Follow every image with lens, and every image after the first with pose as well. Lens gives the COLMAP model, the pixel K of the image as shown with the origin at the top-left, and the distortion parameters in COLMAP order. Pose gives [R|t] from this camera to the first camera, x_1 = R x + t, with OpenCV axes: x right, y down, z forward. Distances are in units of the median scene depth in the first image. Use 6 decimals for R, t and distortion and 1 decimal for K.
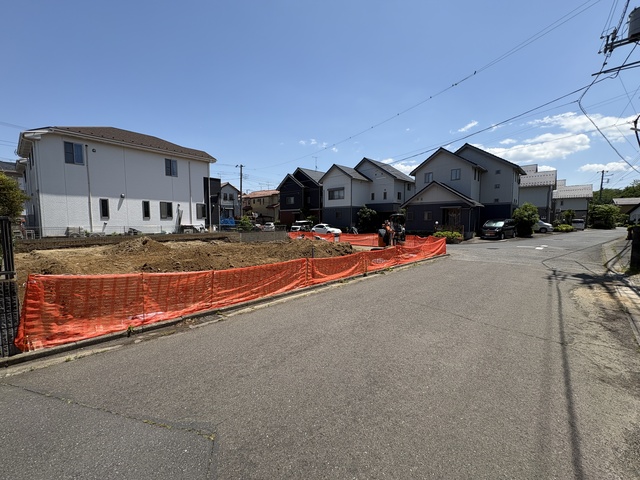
lens RADIAL K [[254.1, 0, 316.9], [0, 254.1, 239.7], [0, 0, 1]] dist [0.001959, -0.000219]
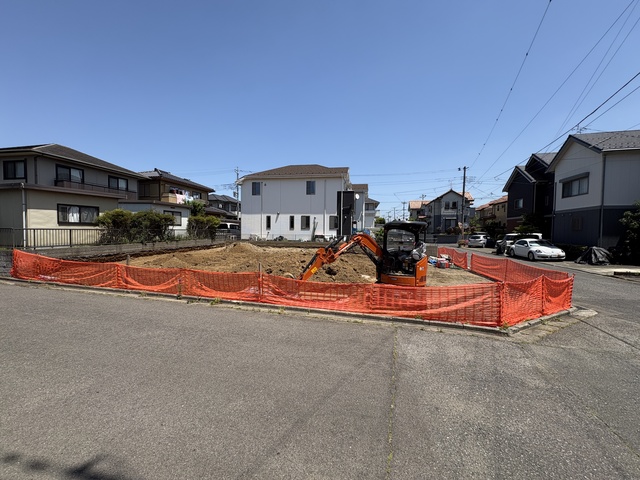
lens RADIAL K [[254.1, 0, 318.7], [0, 254.1, 236.5], [0, 0, 1]] dist [0.001959, -0.000219]
pose [[0.507702, 0.028397, -0.861065, 0.479466], [-0.075812, 0.997052, -0.011819, -0.035300], [0.858191, 0.071280, 0.508358, 0.407407]]
